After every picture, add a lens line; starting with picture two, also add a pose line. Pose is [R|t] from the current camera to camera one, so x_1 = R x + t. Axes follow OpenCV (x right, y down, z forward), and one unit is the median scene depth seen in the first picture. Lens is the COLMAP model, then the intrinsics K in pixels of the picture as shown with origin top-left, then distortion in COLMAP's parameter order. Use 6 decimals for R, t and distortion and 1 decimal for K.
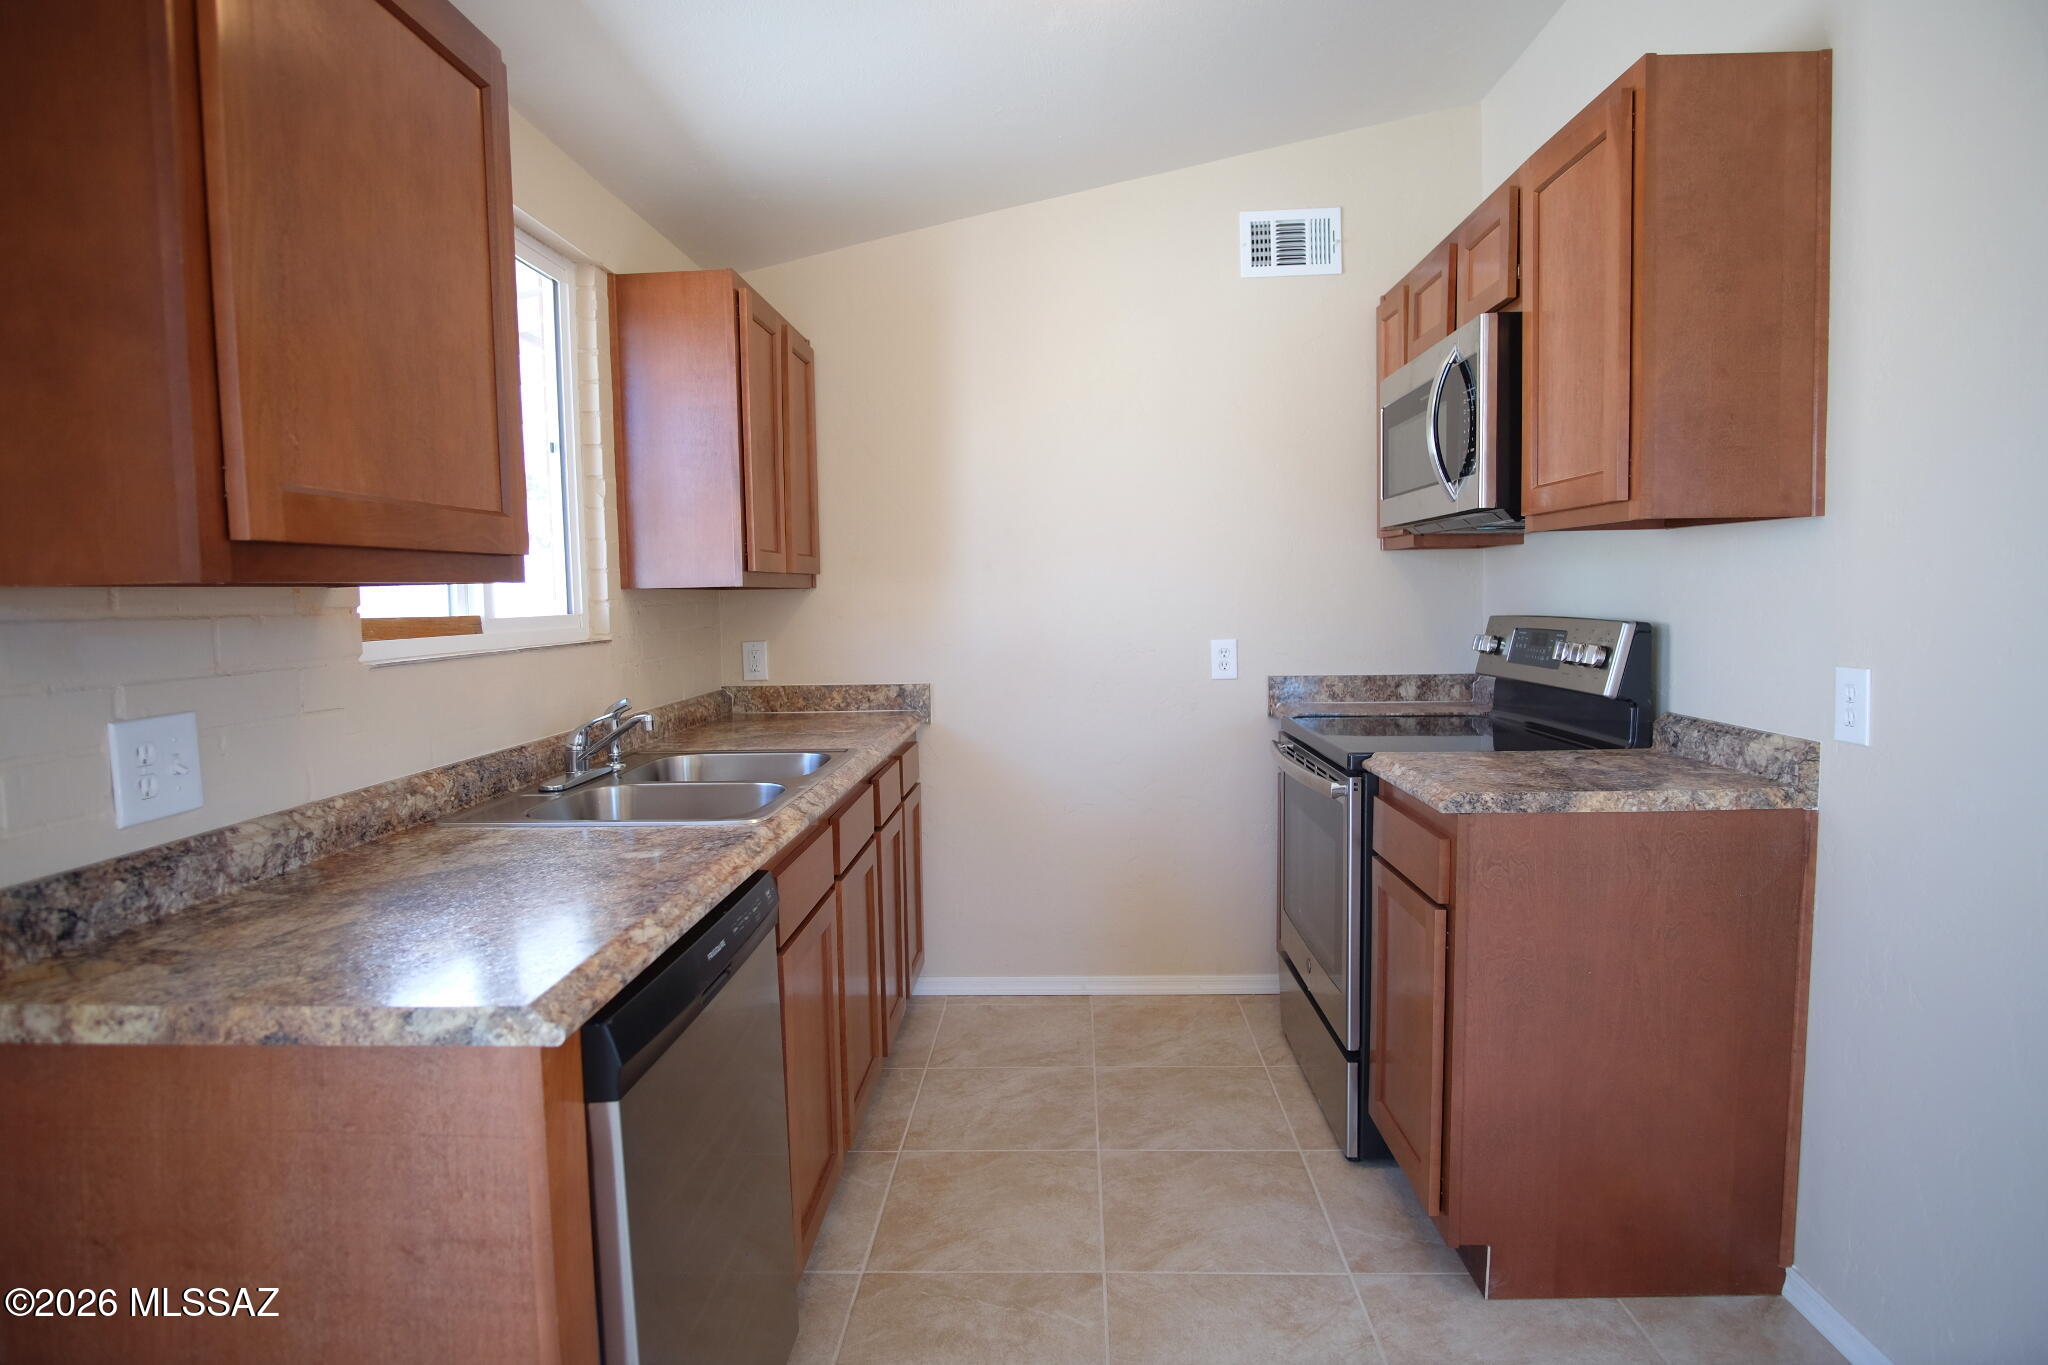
lens RADIAL K [[1097.5, 0, 1024.1], [0, 1097.5, 674.1], [0, 0, 1]] dist [-0.052481, 0.028441]
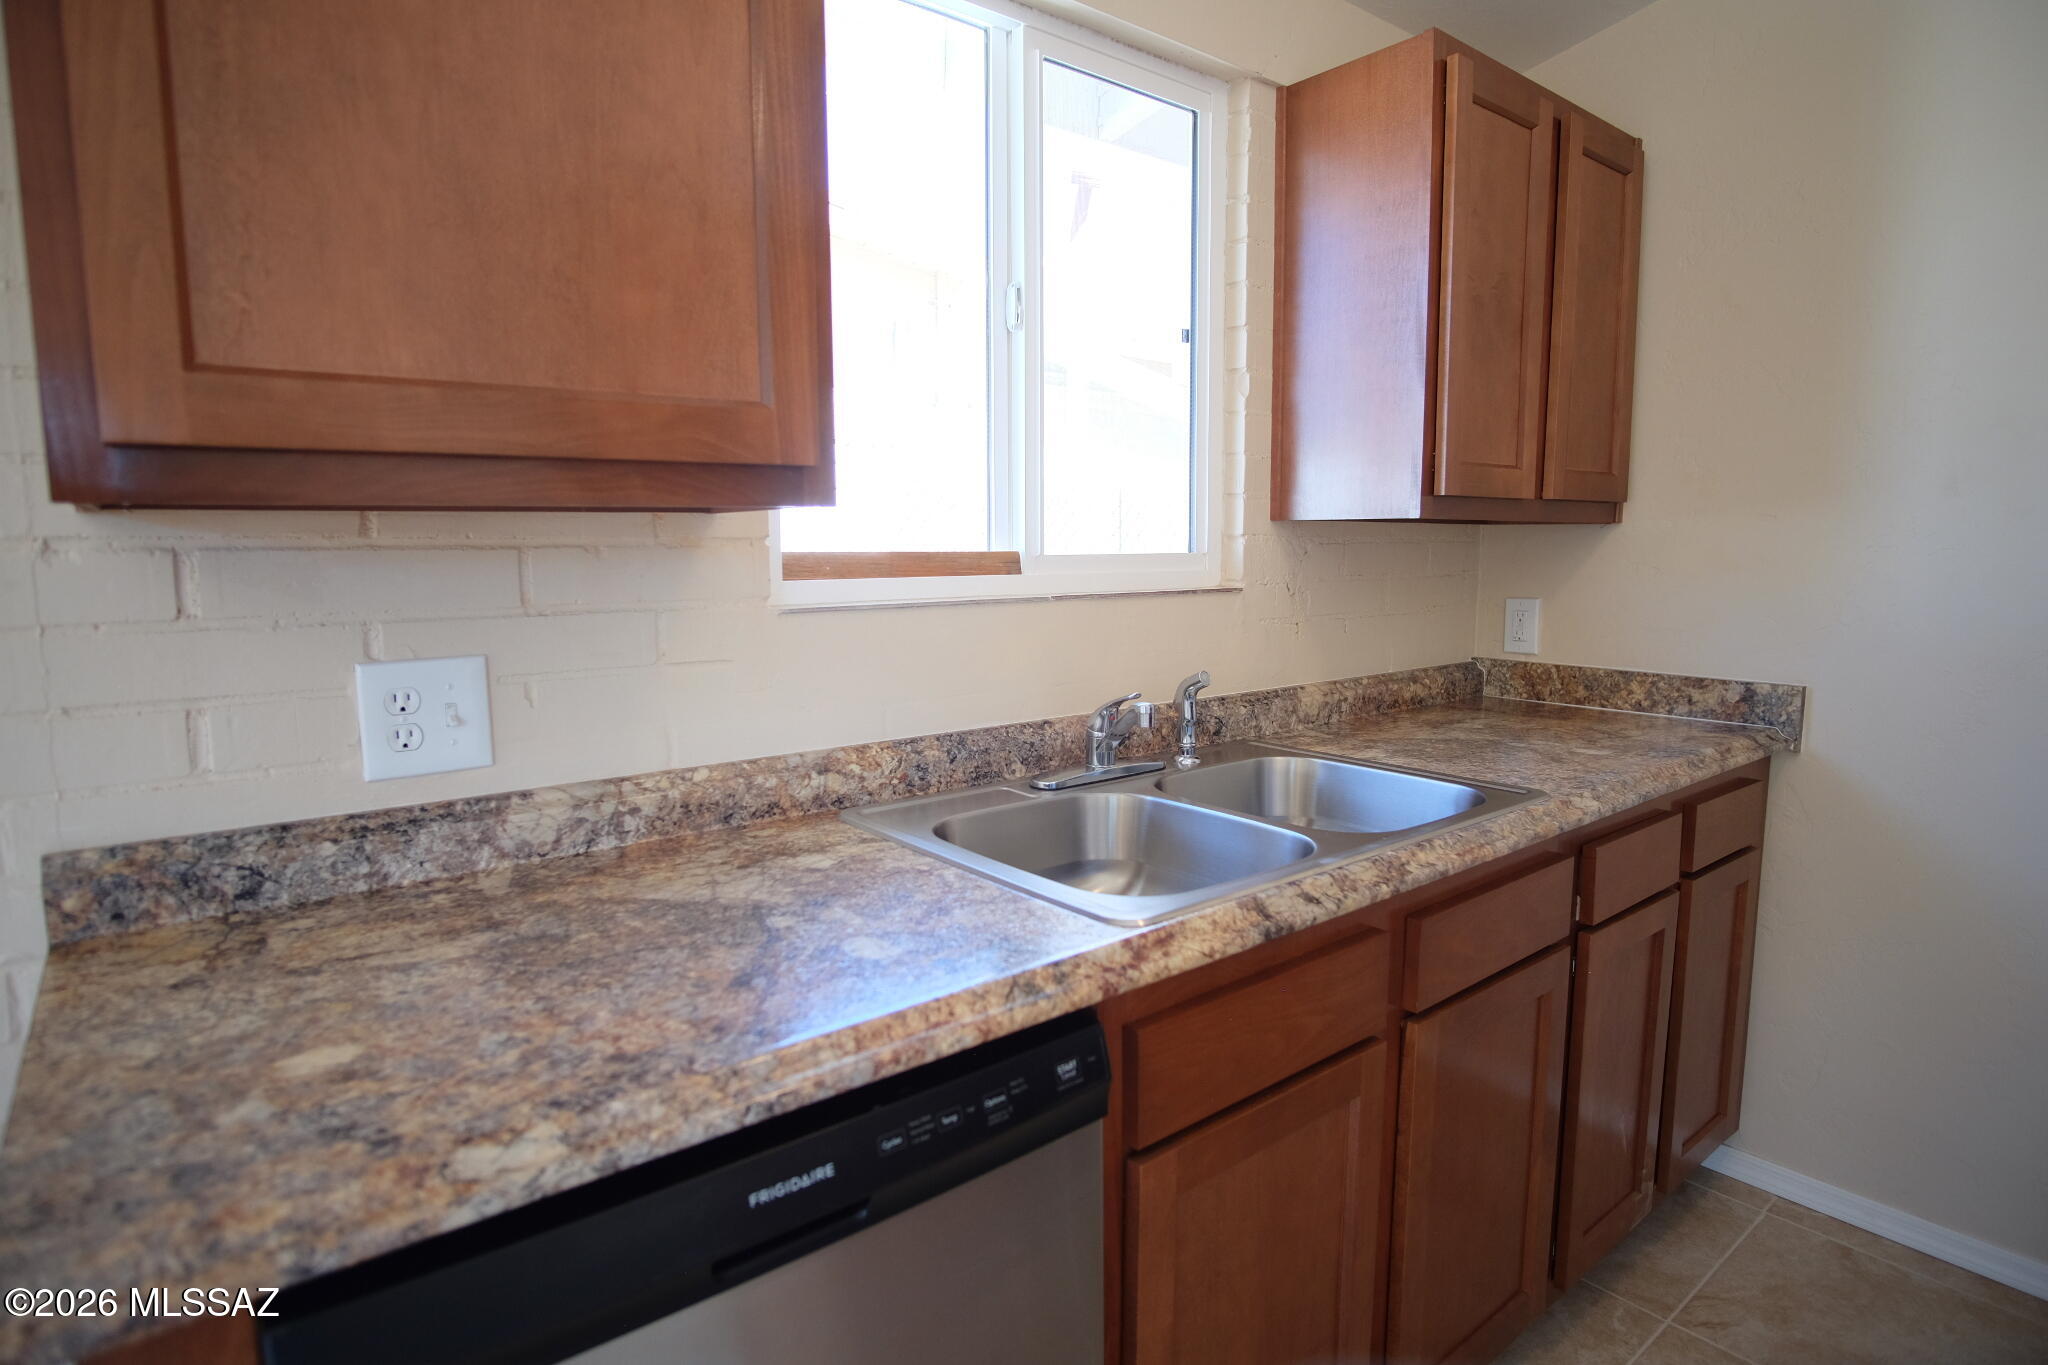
lens RADIAL K [[1097.5, 0, 1024.1], [0, 1097.5, 674.1], [0, 0, 1]] dist [-0.052481, 0.028441]
pose [[0.661919, 0.107582, -0.741815, 0.150945], [-0.064377, 0.994149, 0.086734, -0.048584], [0.746806, -0.009655, 0.664972, 0.661202]]
